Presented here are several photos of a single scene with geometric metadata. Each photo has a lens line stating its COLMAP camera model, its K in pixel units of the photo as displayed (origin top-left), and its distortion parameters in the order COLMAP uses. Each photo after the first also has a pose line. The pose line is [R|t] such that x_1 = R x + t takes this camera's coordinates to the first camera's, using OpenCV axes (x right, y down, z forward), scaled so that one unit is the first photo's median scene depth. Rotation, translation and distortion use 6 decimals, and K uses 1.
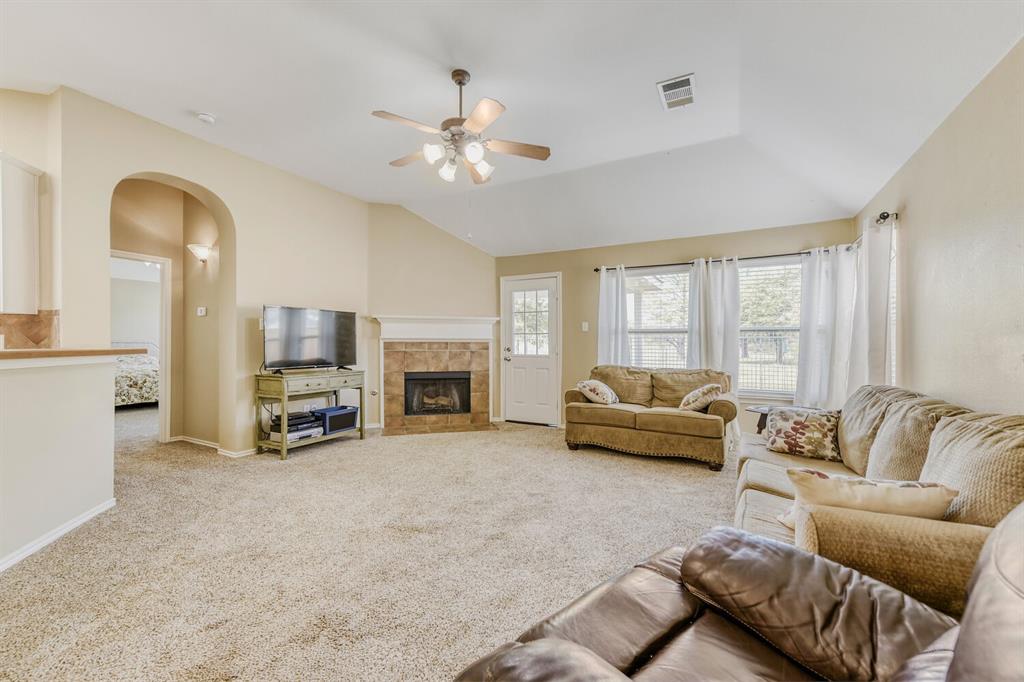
lens RADIAL K [[414.5, 0, 504.3], [0, 414.5, 342.3], [0, 0, 1]] dist [0.001475, -0.000101]
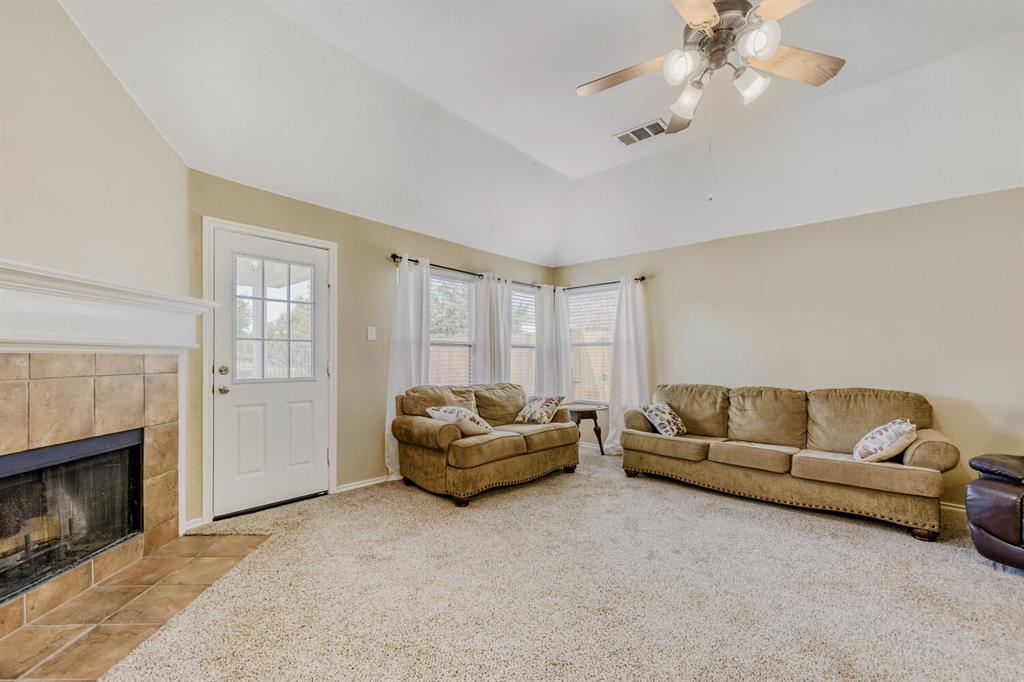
lens RADIAL K [[414.5, 0, 498.6], [0, 414.5, 355.8], [0, 0, 1]] dist [0.001475, -0.000101]
pose [[0.255726, 0.003781, 0.966742, -0.488485], [-0.002440, 0.999992, -0.003266, 0.001510], [-0.966746, -0.001524, 0.255733, 0.720275]]
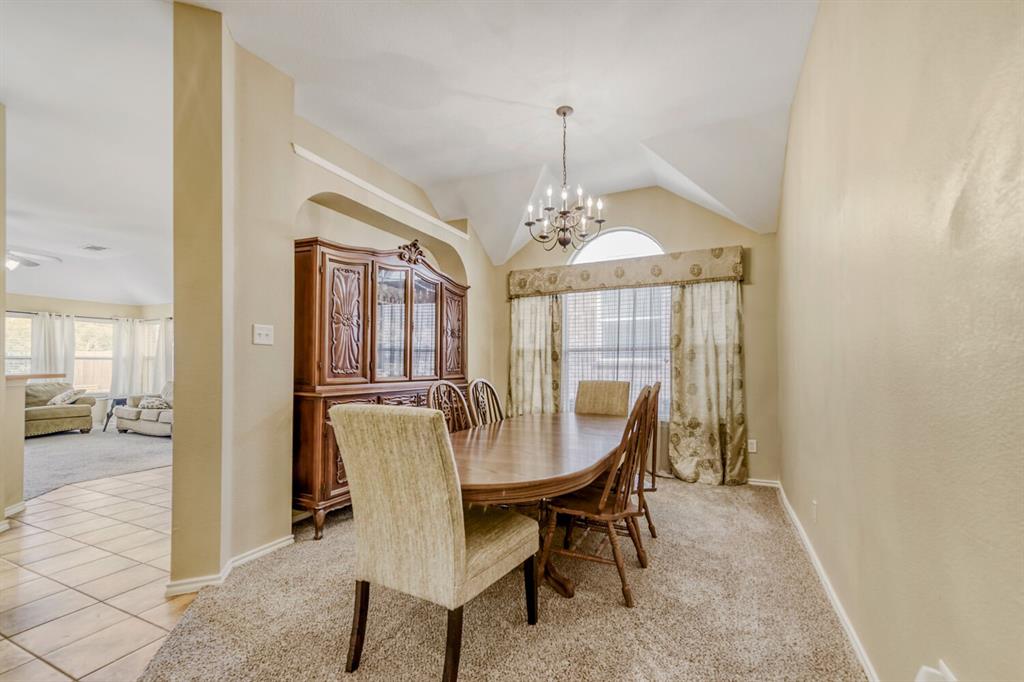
lens RADIAL K [[414.5, 0, 530.2], [0, 414.5, 363.6], [0, 0, 1]] dist [0.001475, -0.000101]
pose [[-0.095423, 0.001328, 0.995436, -1.250532], [-0.003331, 0.999993, -0.001654, -0.010719], [-0.995431, -0.003474, -0.095418, -0.666017]]
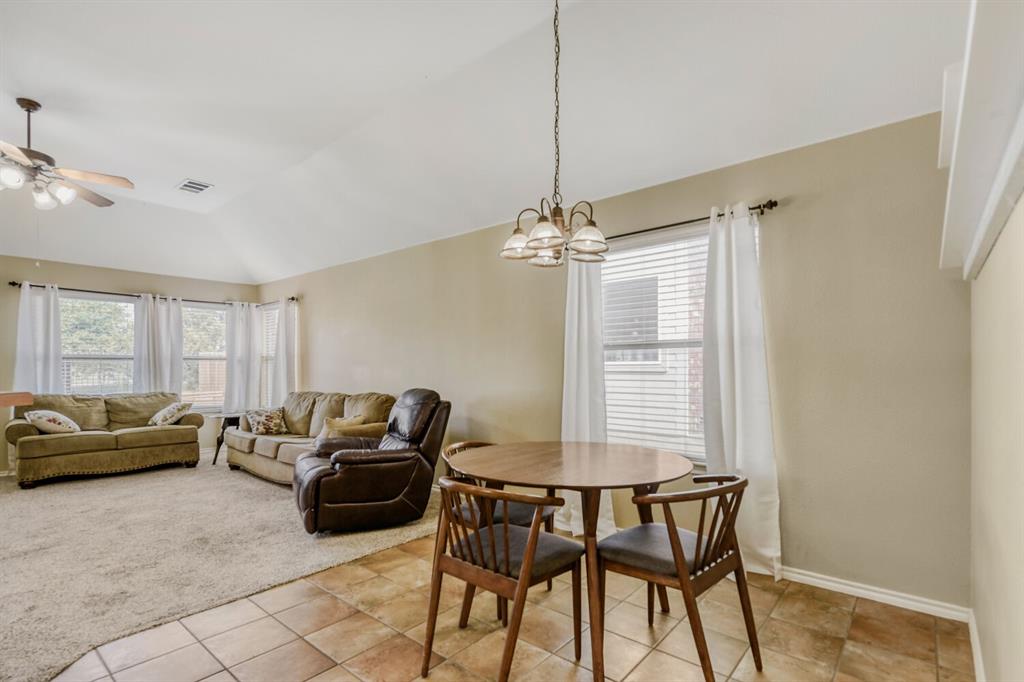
lens RADIAL K [[486.5, 0, 517.3], [0, 486.5, 375.1], [0, 0, 1]] dist [-0.013116, -0.000208]
pose [[0.186182, -0.018491, 0.982341, -0.623034], [-0.000621, 0.999820, 0.018938, -0.007176], [-0.982515, -0.004136, 0.186138, -0.222881]]
